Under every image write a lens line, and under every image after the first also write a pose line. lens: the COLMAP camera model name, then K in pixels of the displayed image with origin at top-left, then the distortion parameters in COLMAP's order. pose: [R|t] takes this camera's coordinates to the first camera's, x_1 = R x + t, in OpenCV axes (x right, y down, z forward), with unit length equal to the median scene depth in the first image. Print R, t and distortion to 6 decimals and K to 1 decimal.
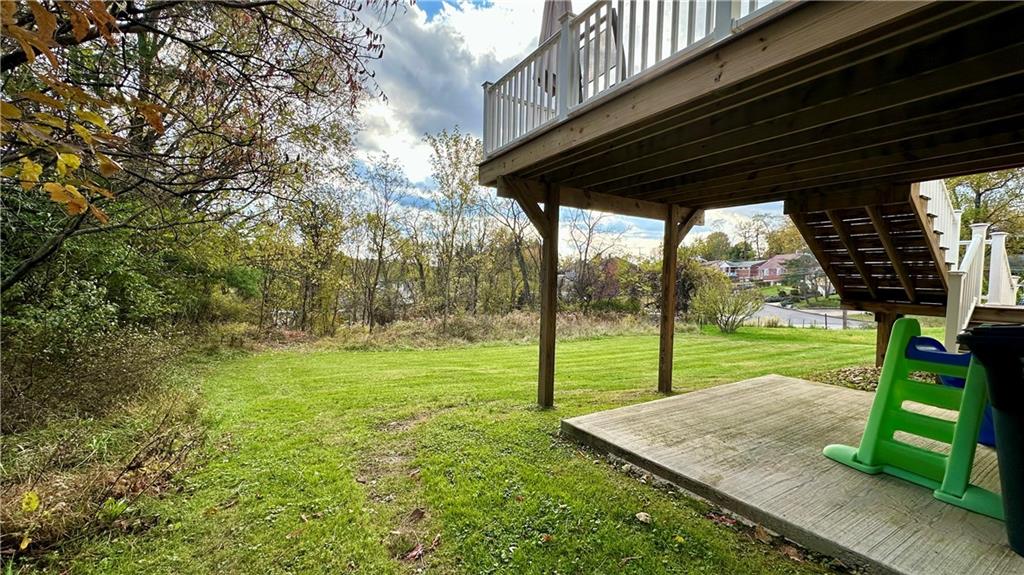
lens RADIAL K [[407.2, 0, 509.5], [0, 407.2, 284.8], [0, 0, 1]] dist [-0.001093, 0.000091]
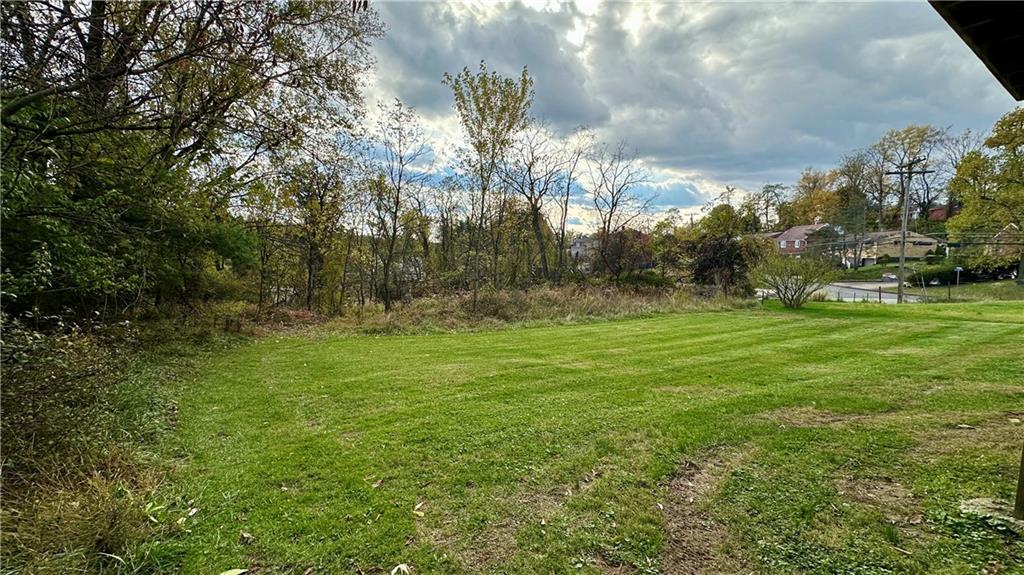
lens RADIAL K [[408.9, 0, 512.8], [0, 408.9, 287.6], [0, 0, 1]] dist [-0.003043, 0.000720]
pose [[0.999922, -0.007515, 0.009971, -0.080023], [0.006840, 0.997794, 0.066035, 0.009962], [-0.010446, -0.065961, 0.997768, 0.124959]]
